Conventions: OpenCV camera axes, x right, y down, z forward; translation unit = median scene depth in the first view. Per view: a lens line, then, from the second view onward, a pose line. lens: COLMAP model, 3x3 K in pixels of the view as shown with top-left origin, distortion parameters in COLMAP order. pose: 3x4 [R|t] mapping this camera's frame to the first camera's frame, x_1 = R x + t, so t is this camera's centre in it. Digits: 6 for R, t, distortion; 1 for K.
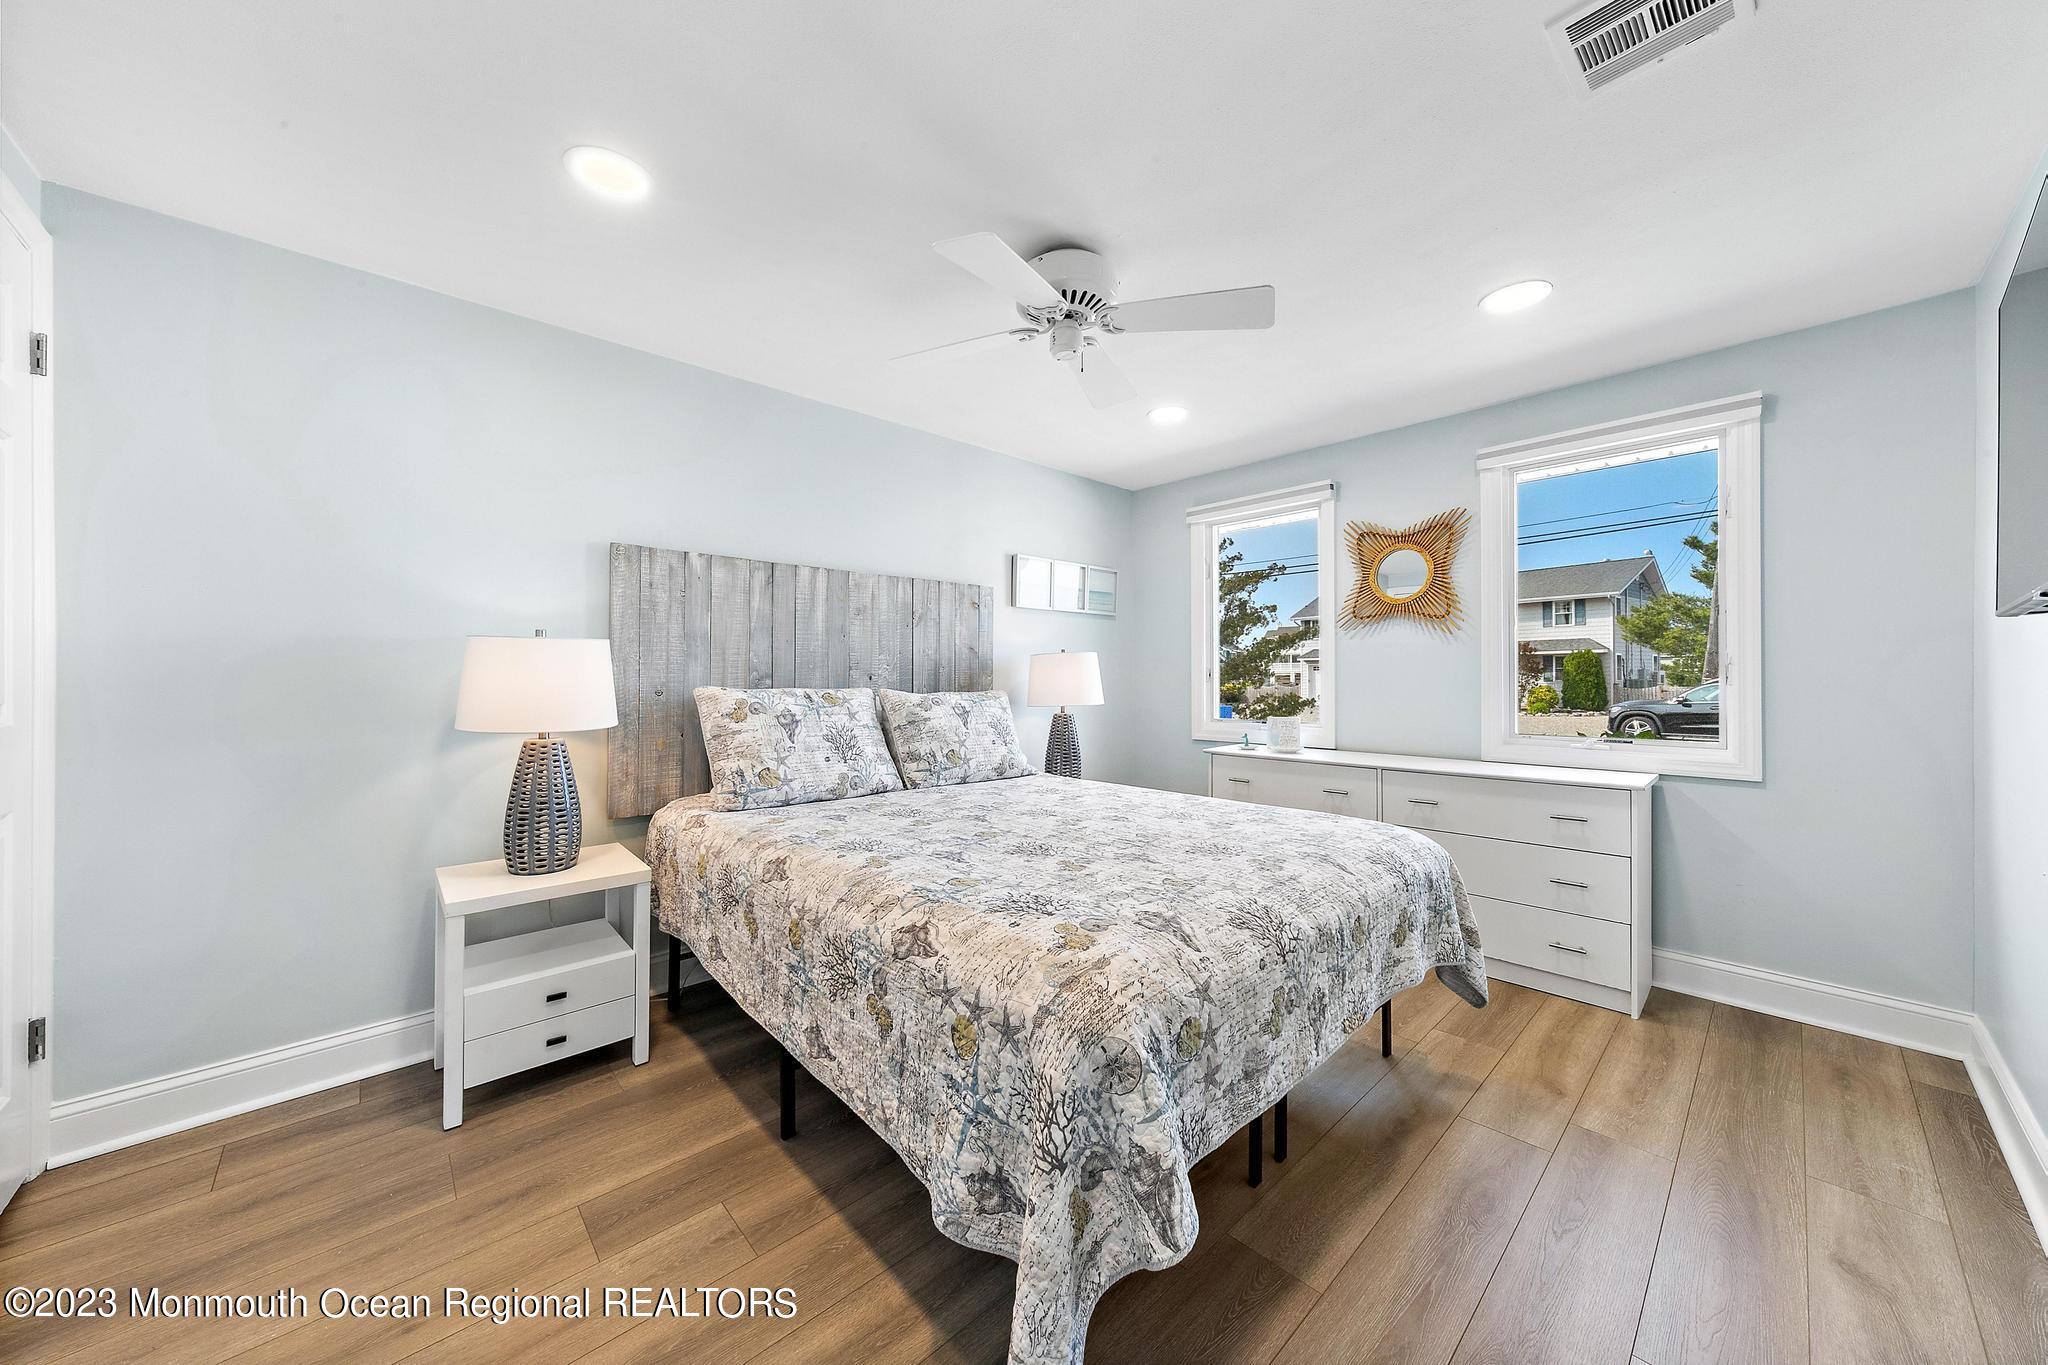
lens RADIAL K [[699.6, 0, 1011.9], [0, 699.6, 675.0], [0, 0, 1]] dist [0.000729, -0.000049]
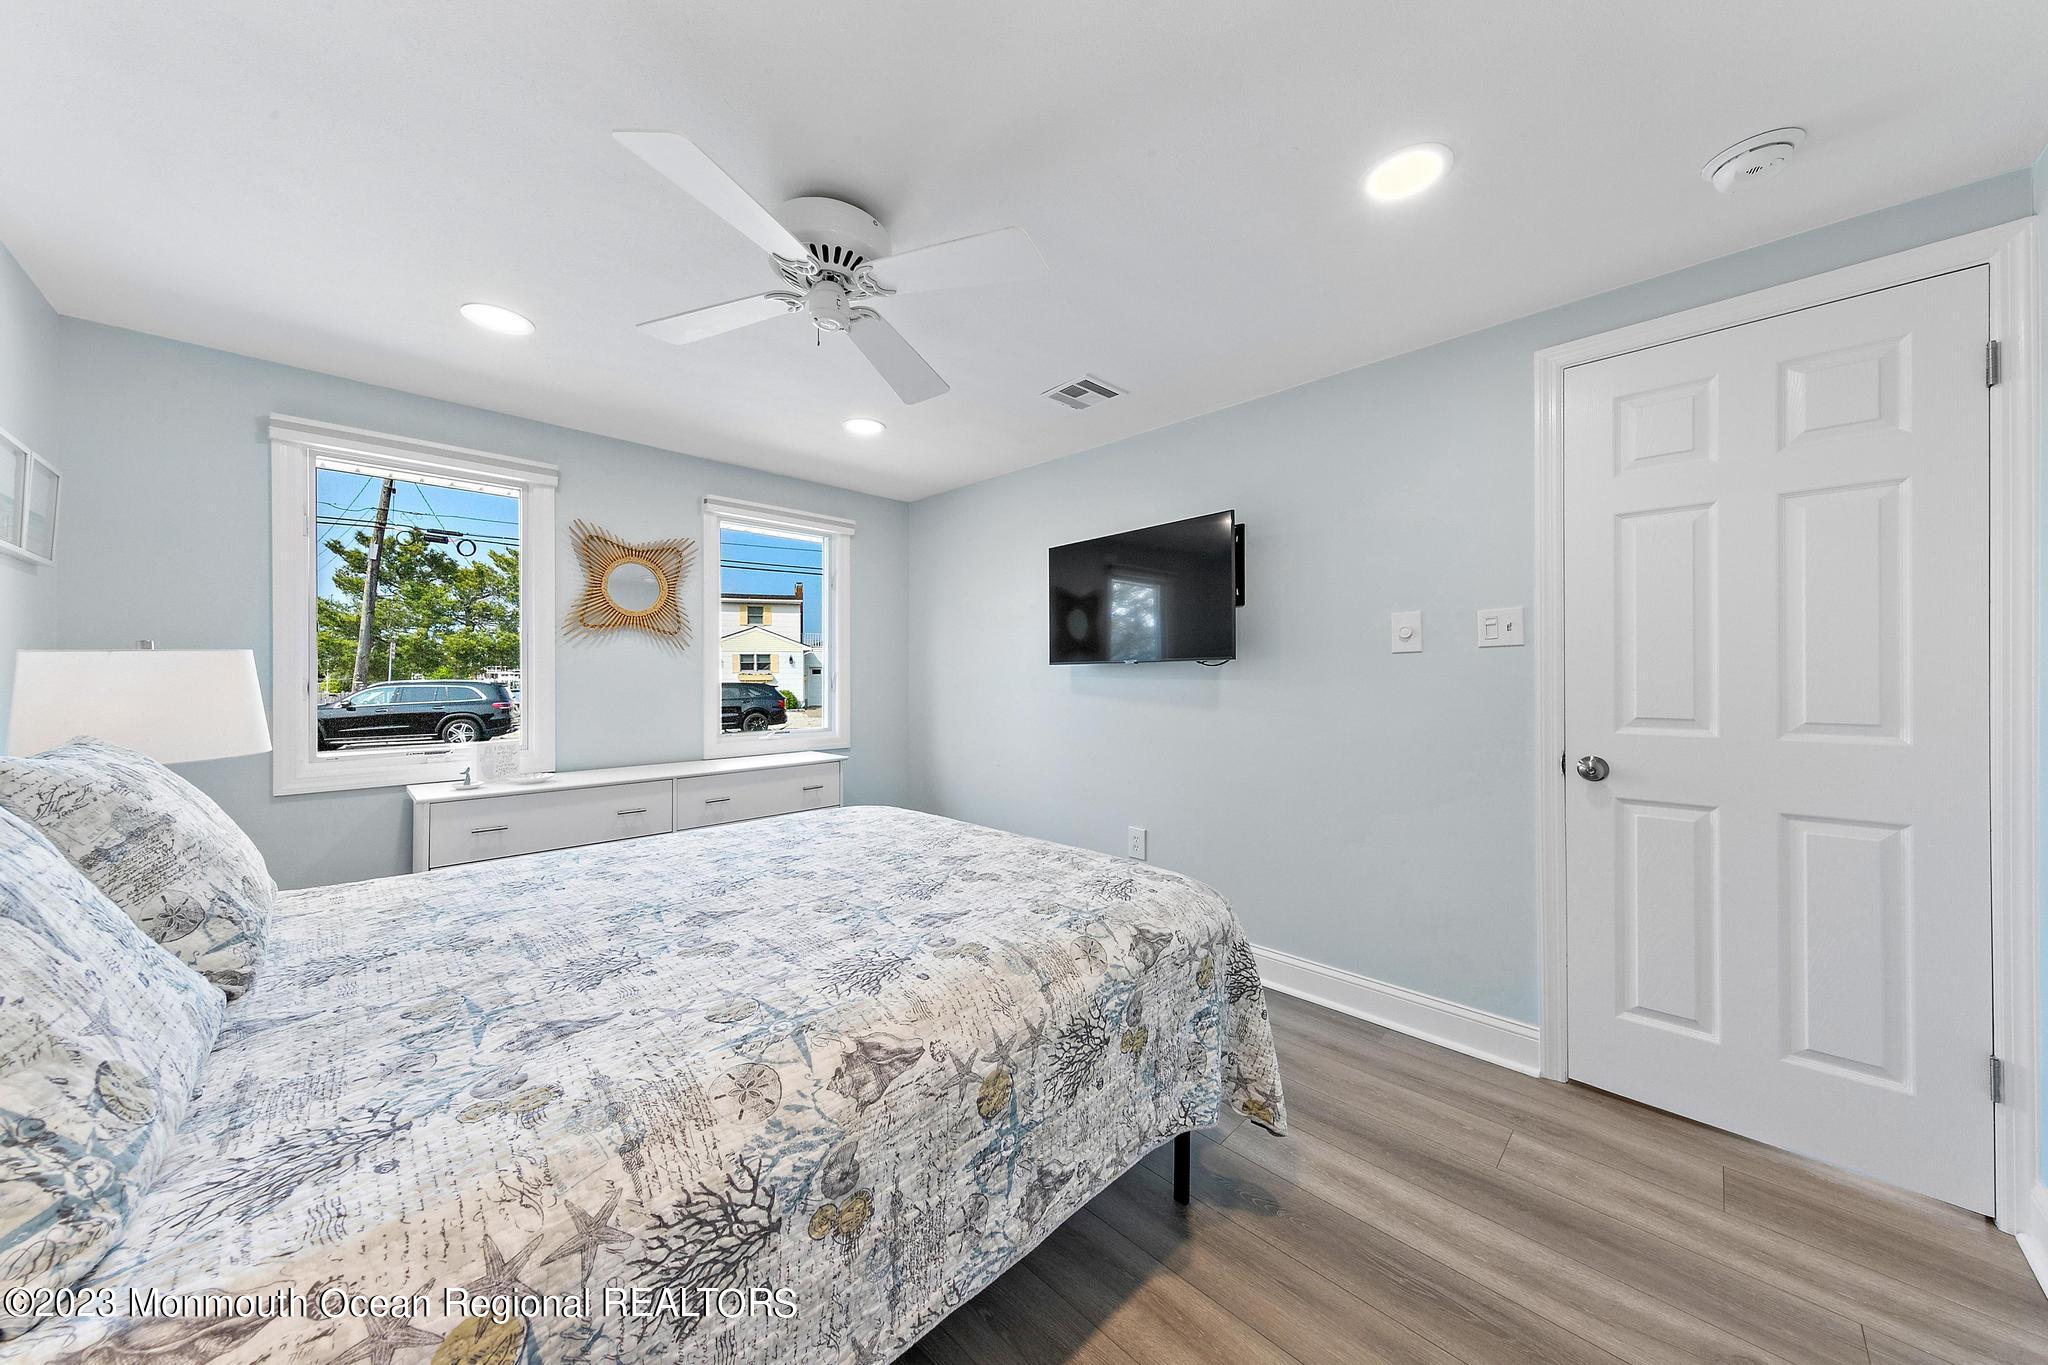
lens RADIAL K [[699.6, 0, 1011.9], [0, 699.6, 675.0], [0, 0, 1]] dist [0.000729, -0.000049]
pose [[-0.043250, 0.004484, 0.999054, -1.018882], [-0.001118, 0.999989, -0.004537, -0.027126], [-0.999064, -0.001313, -0.043244, 1.054459]]
